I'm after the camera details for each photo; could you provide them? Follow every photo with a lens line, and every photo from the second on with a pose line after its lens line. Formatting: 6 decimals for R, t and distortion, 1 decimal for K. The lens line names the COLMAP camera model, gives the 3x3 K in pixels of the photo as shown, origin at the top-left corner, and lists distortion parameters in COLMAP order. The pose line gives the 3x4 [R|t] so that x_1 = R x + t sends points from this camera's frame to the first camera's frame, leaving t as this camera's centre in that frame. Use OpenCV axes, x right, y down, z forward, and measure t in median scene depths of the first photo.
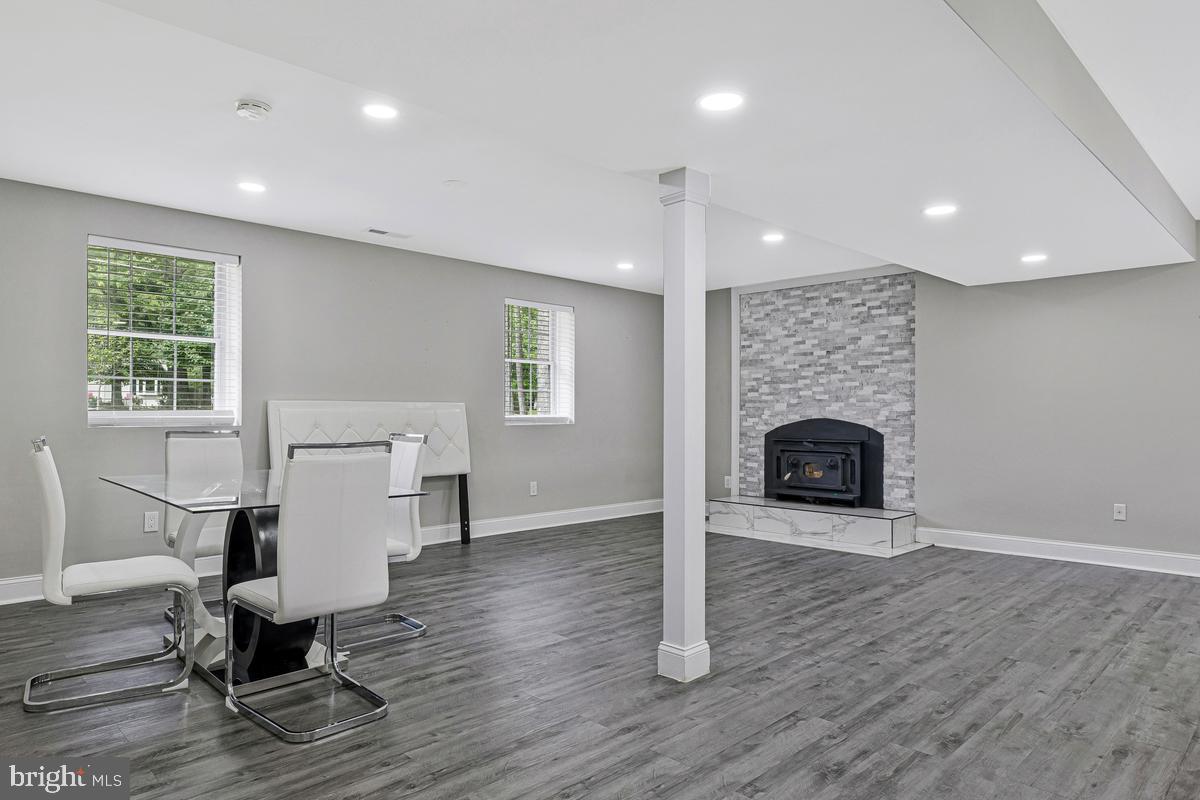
lens RADIAL K [[725.6, 0, 600.2], [0, 725.6, 417.2], [0, 0, 1]] dist [-0.001345, -0.000117]
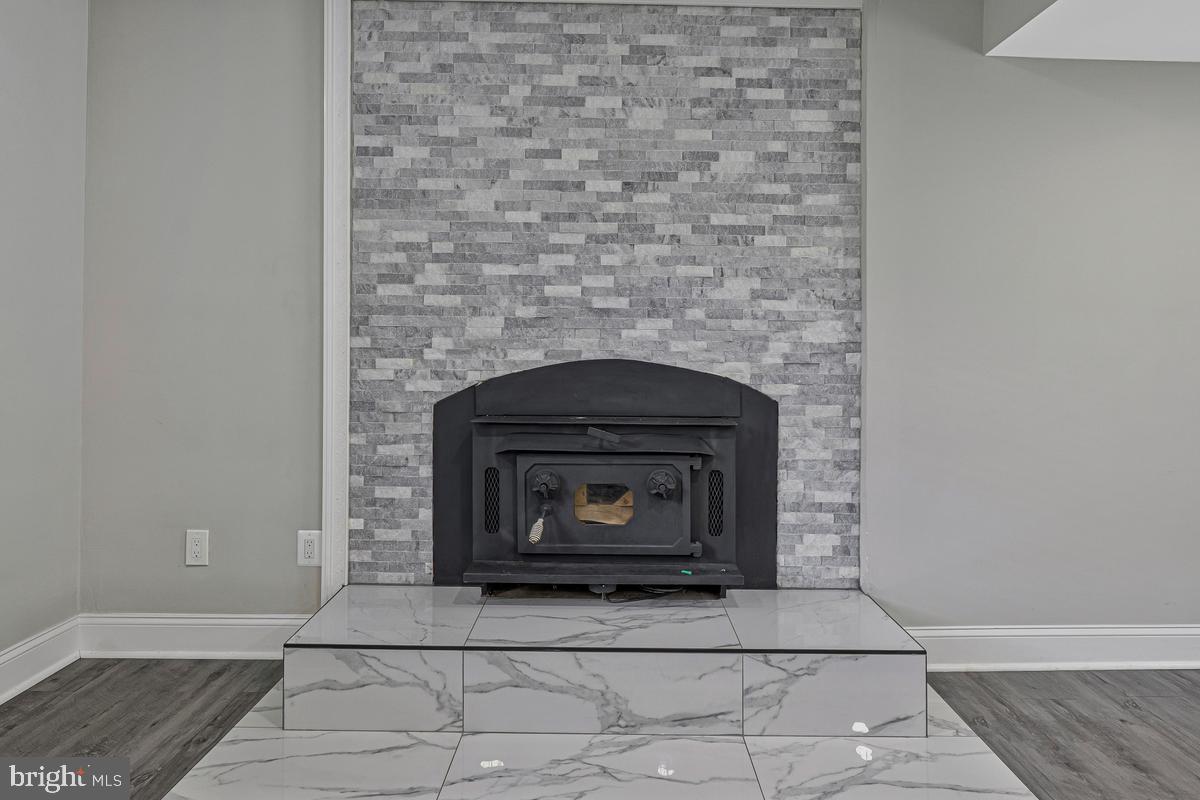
lens RADIAL K [[710.1, 0, 602.8], [0, 710.1, 343.0], [0, 0, 1]] dist [-0.014421, -0.000253]
pose [[0.698200, 0.008109, 0.715857, 0.039922], [-0.006363, 0.999967, -0.005121, -0.005082], [-0.715874, -0.000979, 0.698229, 0.744439]]
